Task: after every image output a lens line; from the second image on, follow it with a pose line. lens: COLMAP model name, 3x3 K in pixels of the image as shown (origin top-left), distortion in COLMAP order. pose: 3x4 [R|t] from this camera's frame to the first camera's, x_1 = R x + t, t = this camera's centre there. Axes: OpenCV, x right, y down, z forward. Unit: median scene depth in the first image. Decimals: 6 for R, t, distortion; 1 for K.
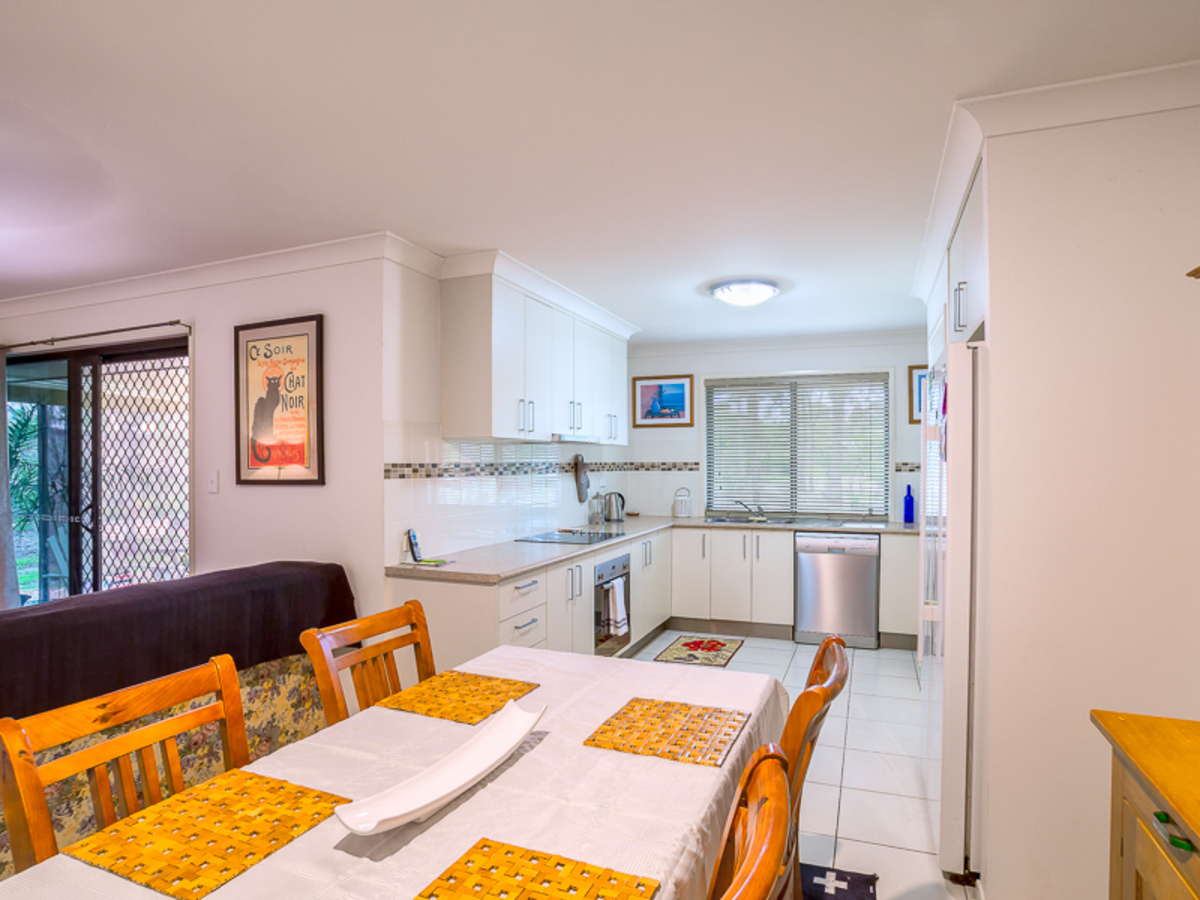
lens RADIAL K [[642.6, 0, 603.7], [0, 642.6, 460.8], [0, 0, 1]] dist [-0.045002, 0.011965]
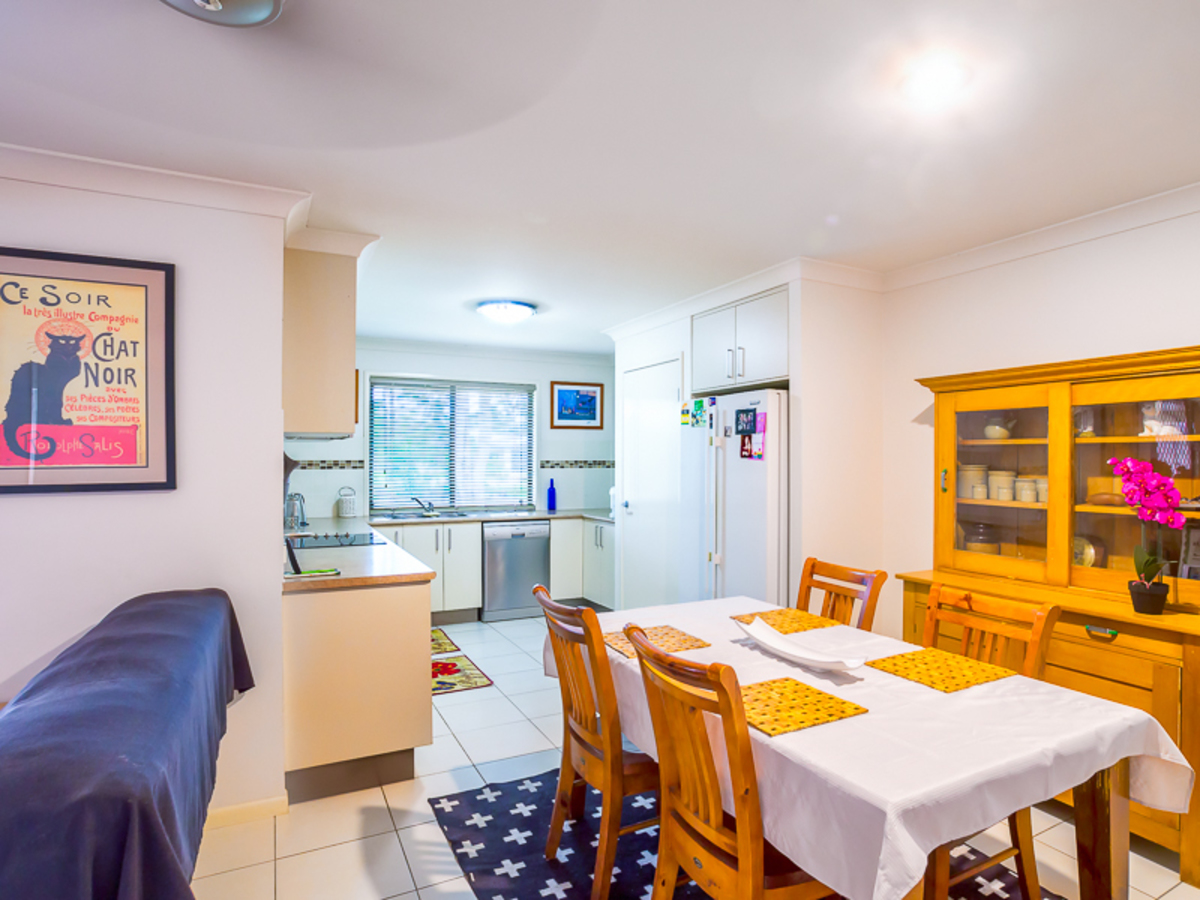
lens RADIAL K [[682.3, 0, 609.1], [0, 682.3, 456.4], [0, 0, 1]] dist [-0.036387, 0.003687]
pose [[0.656695, 0.006873, 0.754125, -0.519928], [-0.004854, 0.999976, -0.004887, 0.000151], [-0.754141, -0.000452, 0.656713, 0.060840]]
